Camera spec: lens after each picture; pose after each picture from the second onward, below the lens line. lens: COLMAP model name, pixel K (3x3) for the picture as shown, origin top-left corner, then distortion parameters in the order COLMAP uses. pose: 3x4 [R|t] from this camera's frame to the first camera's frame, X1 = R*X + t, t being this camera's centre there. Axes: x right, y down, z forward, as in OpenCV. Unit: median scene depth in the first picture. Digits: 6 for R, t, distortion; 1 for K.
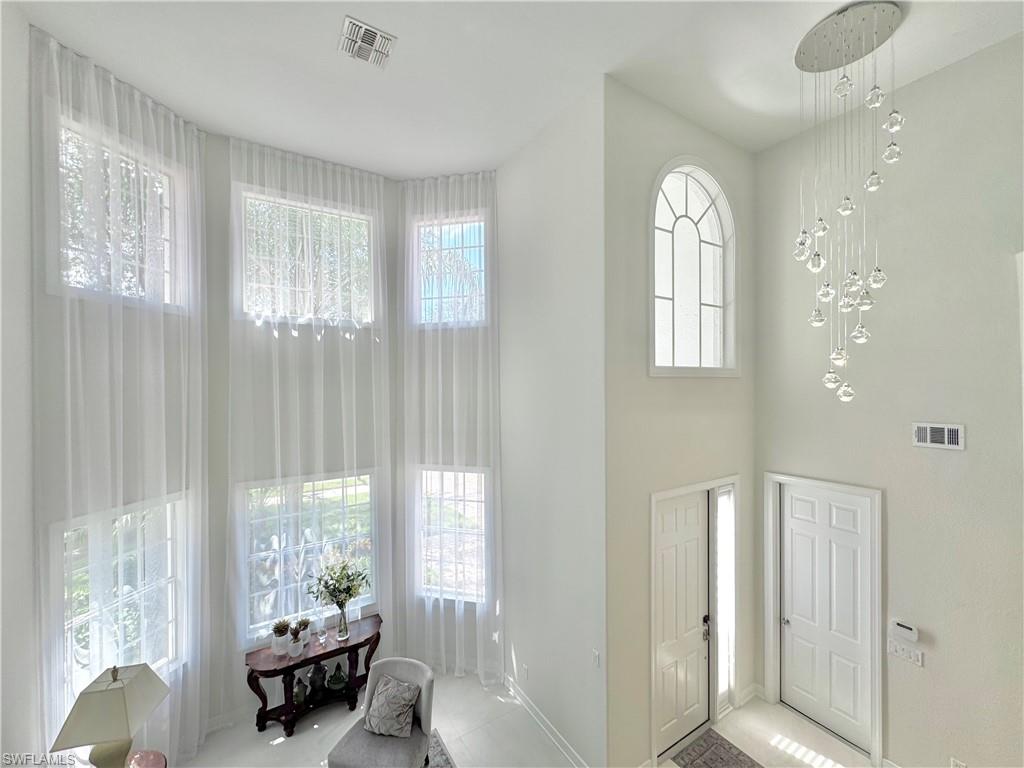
lens RADIAL K [[411.1, 0, 511.9], [0, 411.1, 384.3], [0, 0, 1]] dist [-0.000004, 0.000019]
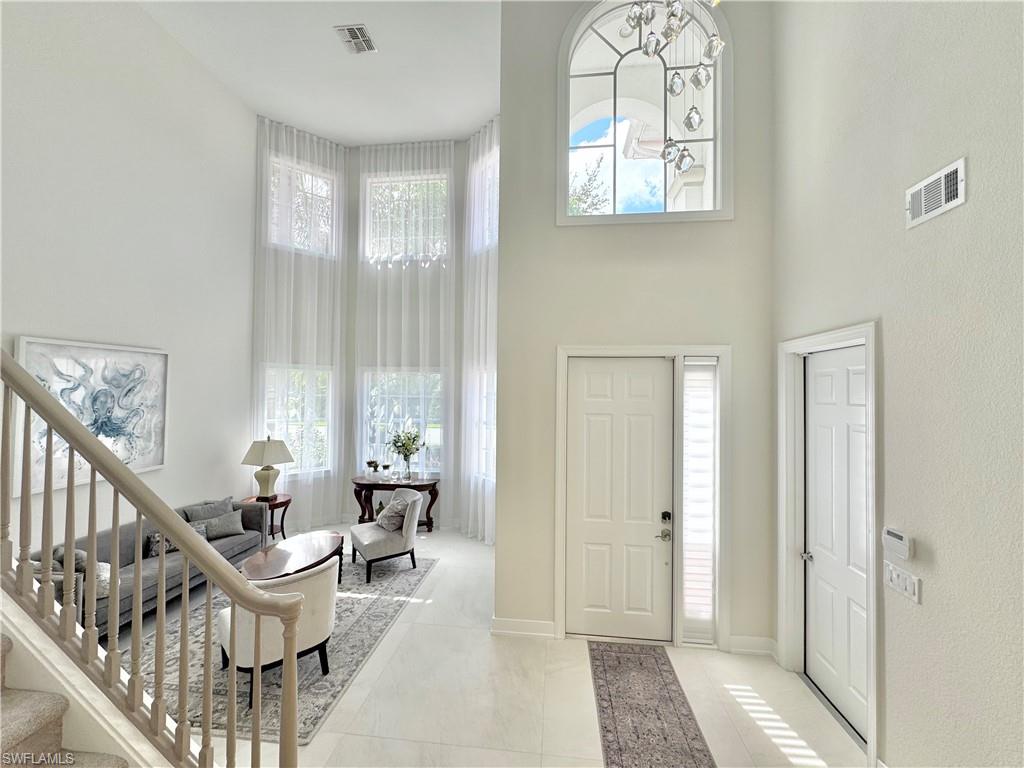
lens RADIAL K [[411.6, 0, 512.0], [0, 411.6, 384.0], [0, 0, 1]] dist [-0.000783, -0.000062]
pose [[0.782532, 0.000721, -0.622610, 0.743191], [-0.016811, 0.999659, -0.019971, 0.326757], [0.622384, 0.026095, 0.782277, 0.151770]]
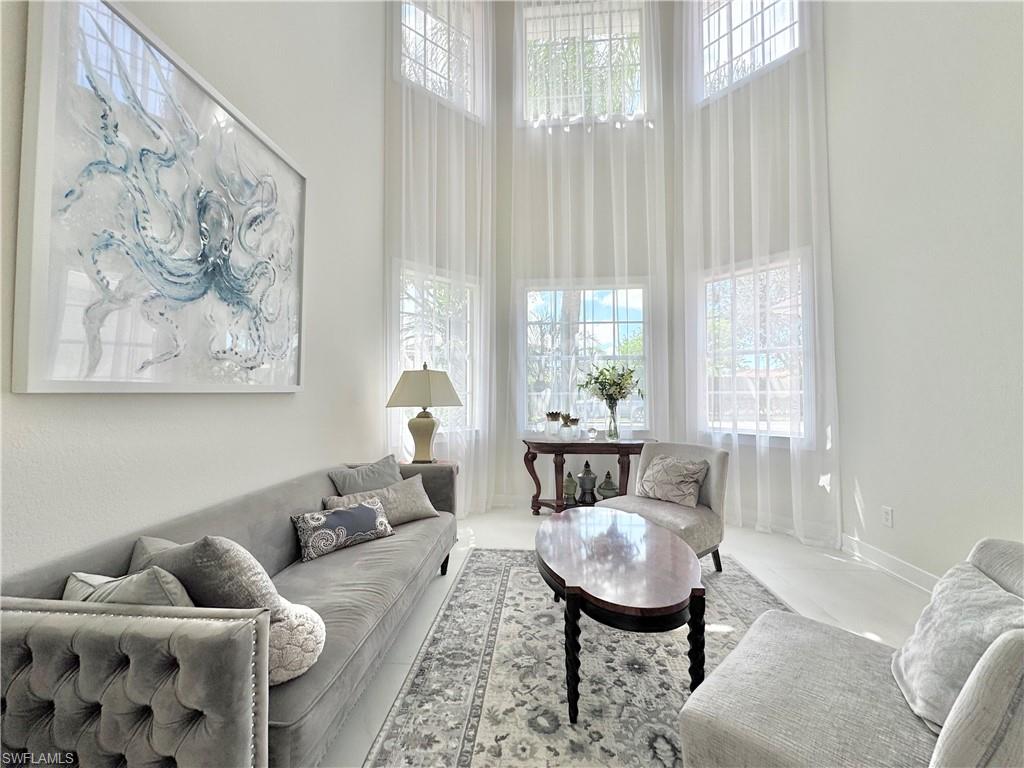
lens RADIAL K [[411.6, 0, 512.0], [0, 411.6, 384.0], [0, 0, 1]] dist [-0.000783, -0.000062]
pose [[0.801748, -0.010333, -0.597573, -0.052376], [-0.006527, 0.999640, -0.026042, 0.537926], [0.597627, 0.024780, 0.801392, 0.152146]]
